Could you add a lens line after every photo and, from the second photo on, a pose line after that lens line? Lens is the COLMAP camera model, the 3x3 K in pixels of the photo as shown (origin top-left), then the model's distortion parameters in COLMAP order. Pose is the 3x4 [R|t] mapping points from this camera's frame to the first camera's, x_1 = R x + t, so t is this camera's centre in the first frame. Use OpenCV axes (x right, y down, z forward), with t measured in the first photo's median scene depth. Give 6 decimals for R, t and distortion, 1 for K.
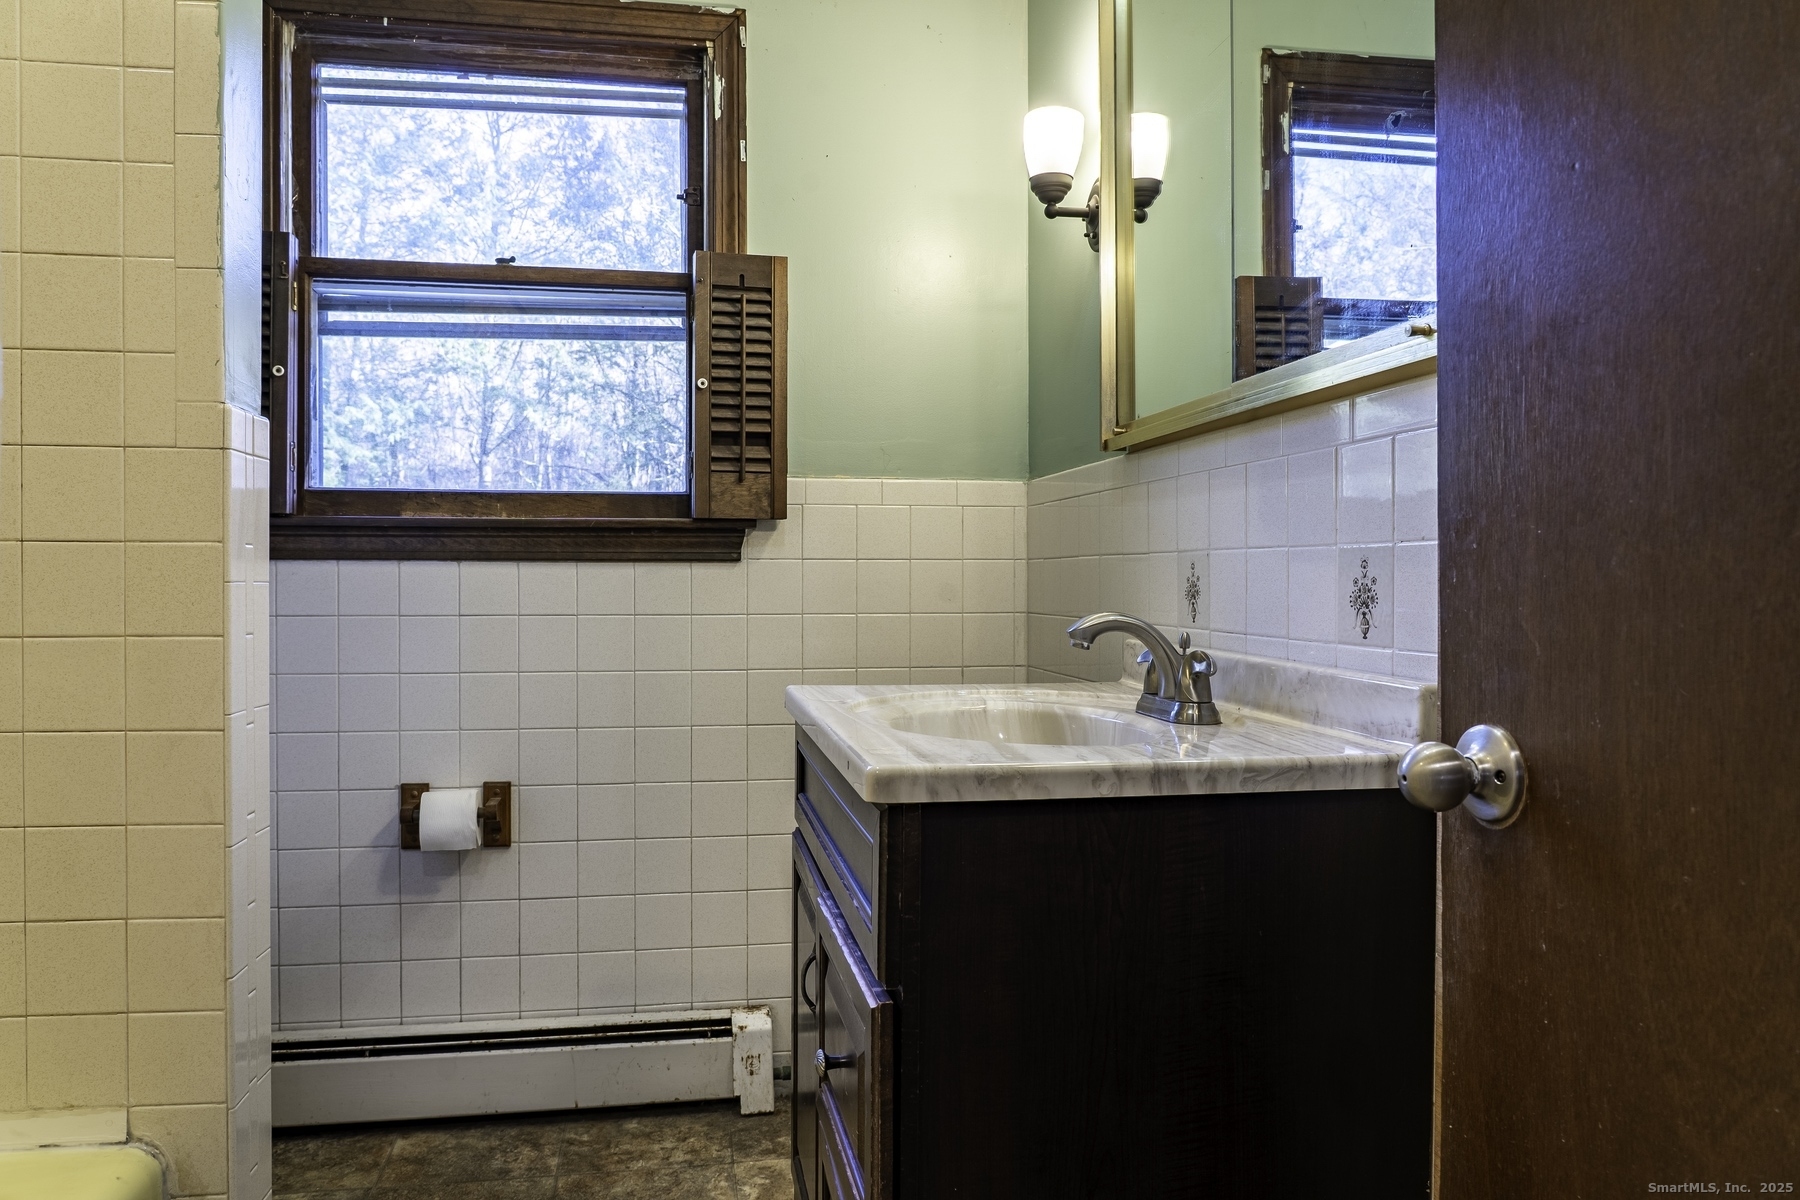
lens RADIAL K [[1256.3, 0, 900.0], [0, 1256.3, 600.0], [0, 0, 1]] dist [-0.025313, 0.001190]
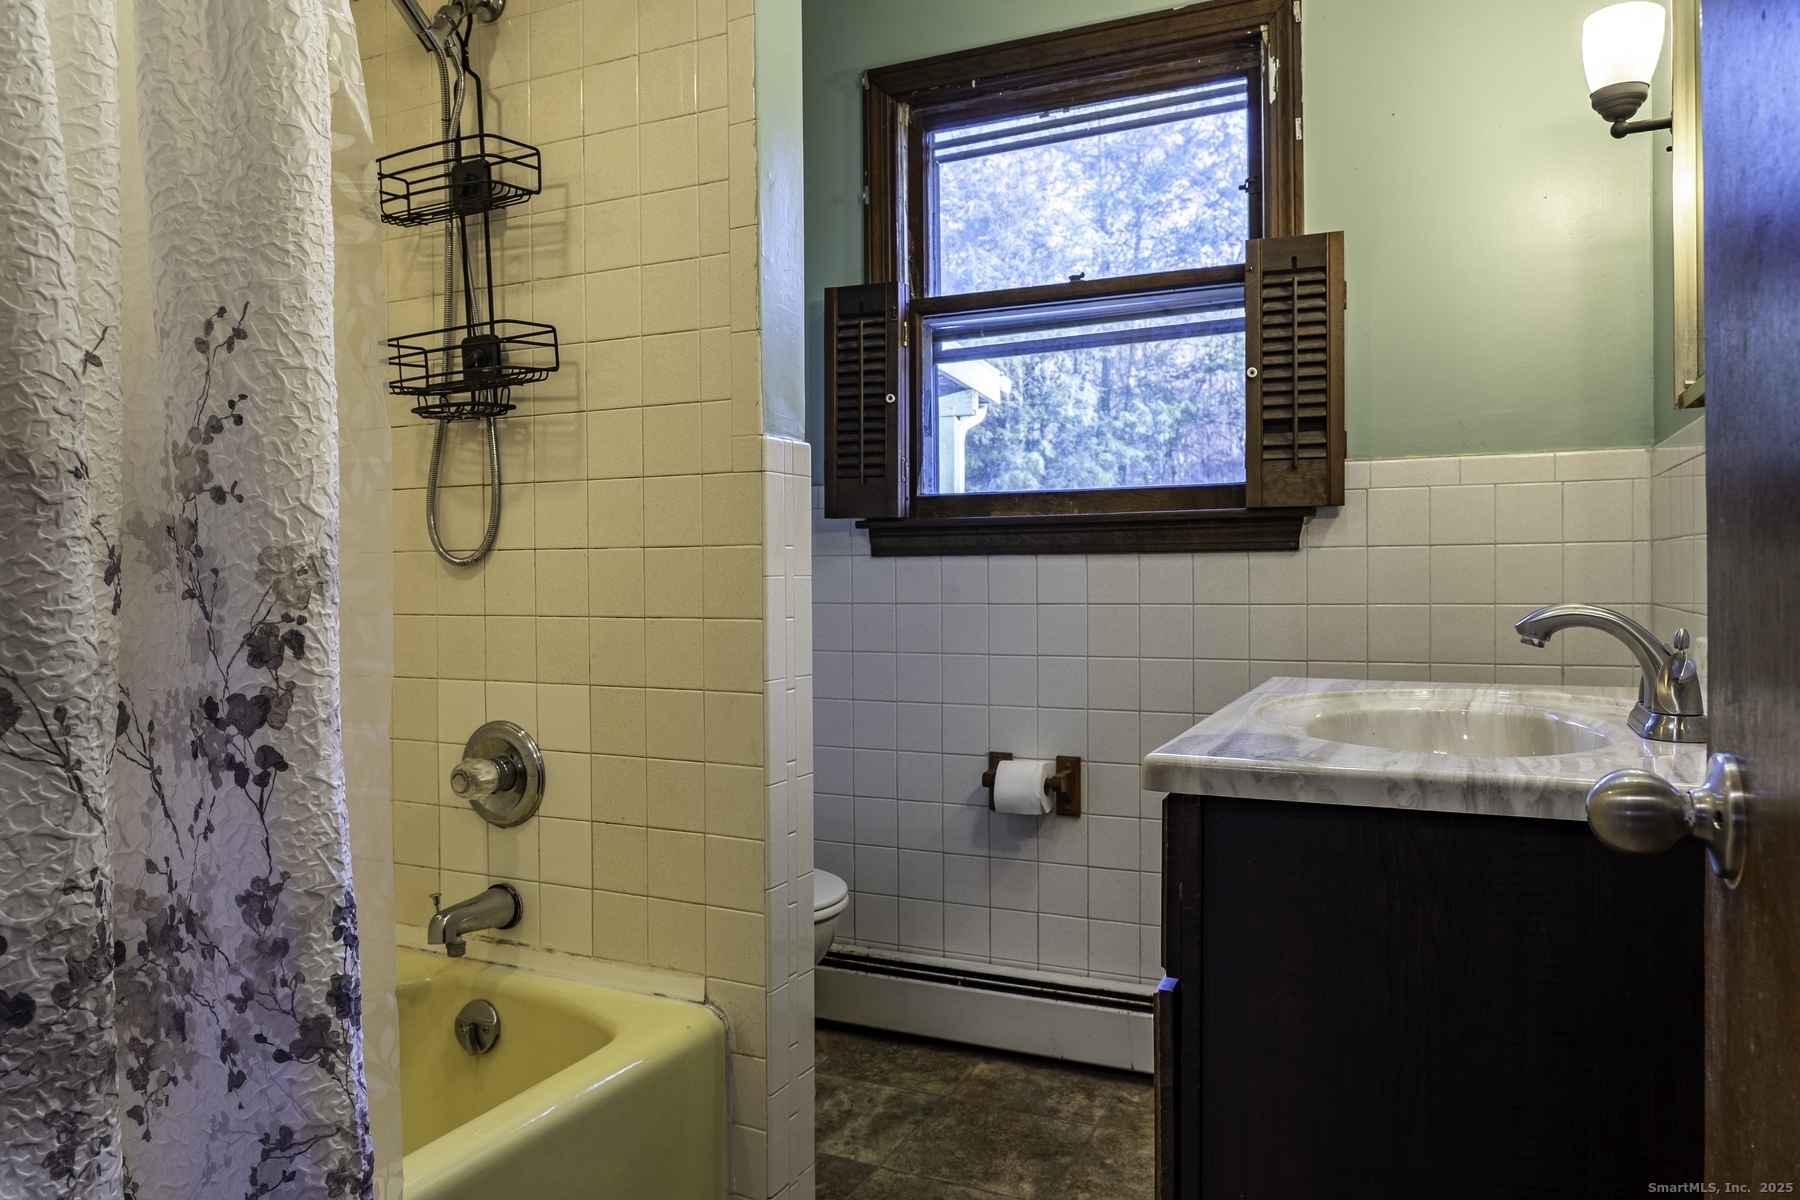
lens RADIAL K [[1248.5, 0, 897.0], [0, 1248.5, 596.1], [0, 0, 1]] dist [-0.032988, 0.036923]
pose [[0.809667, 0.001476, -0.586888, 0.193275], [0.001836, 0.999986, 0.005049, -0.000370], [0.586887, -0.005166, 0.809652, 0.032213]]
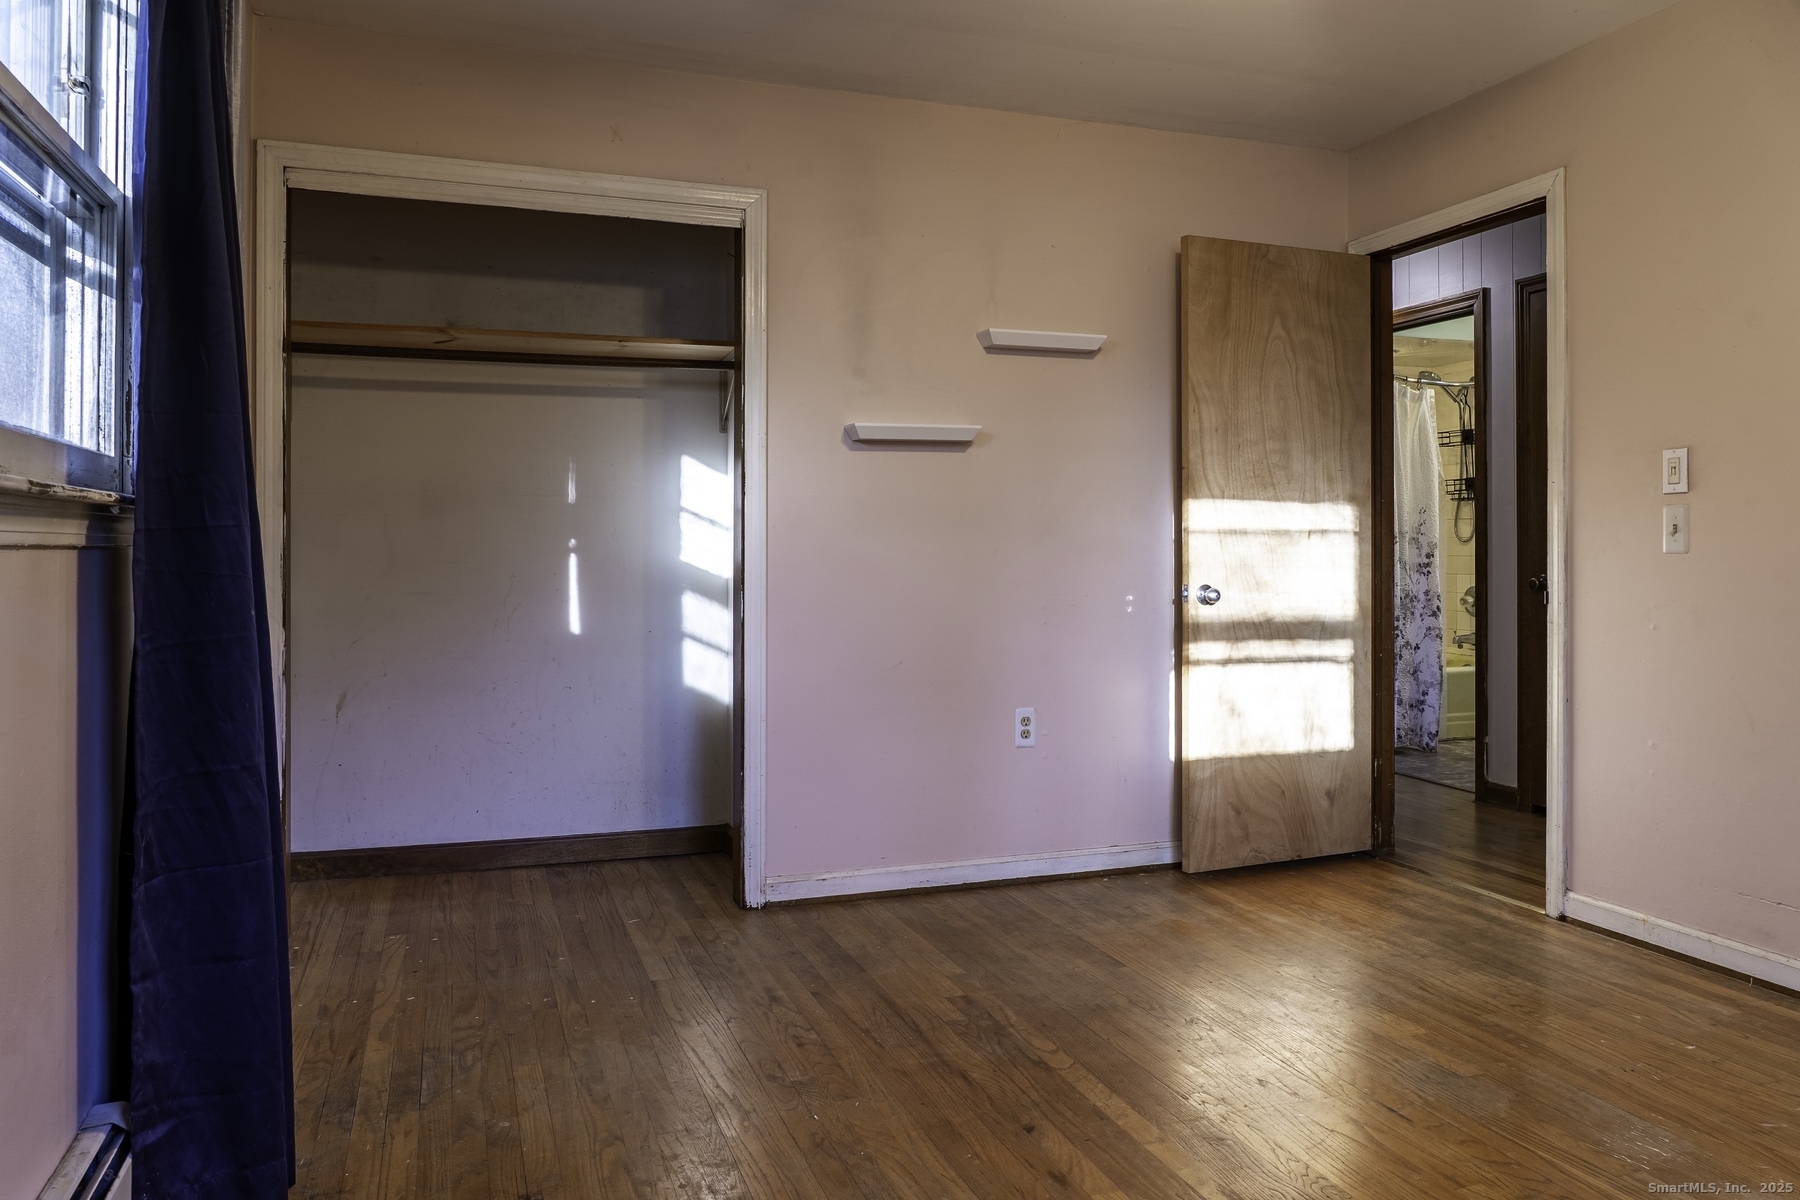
lens RADIAL K [[1248.5, 0, 897.0], [0, 1248.5, 596.1], [0, 0, 1]] dist [-0.032988, 0.036923]
pose [[0.153690, 0.033690, -0.987545, 2.287096], [0.003194, 0.999396, 0.034591, 0.007488], [0.988114, -0.008471, 0.153489, -1.319185]]
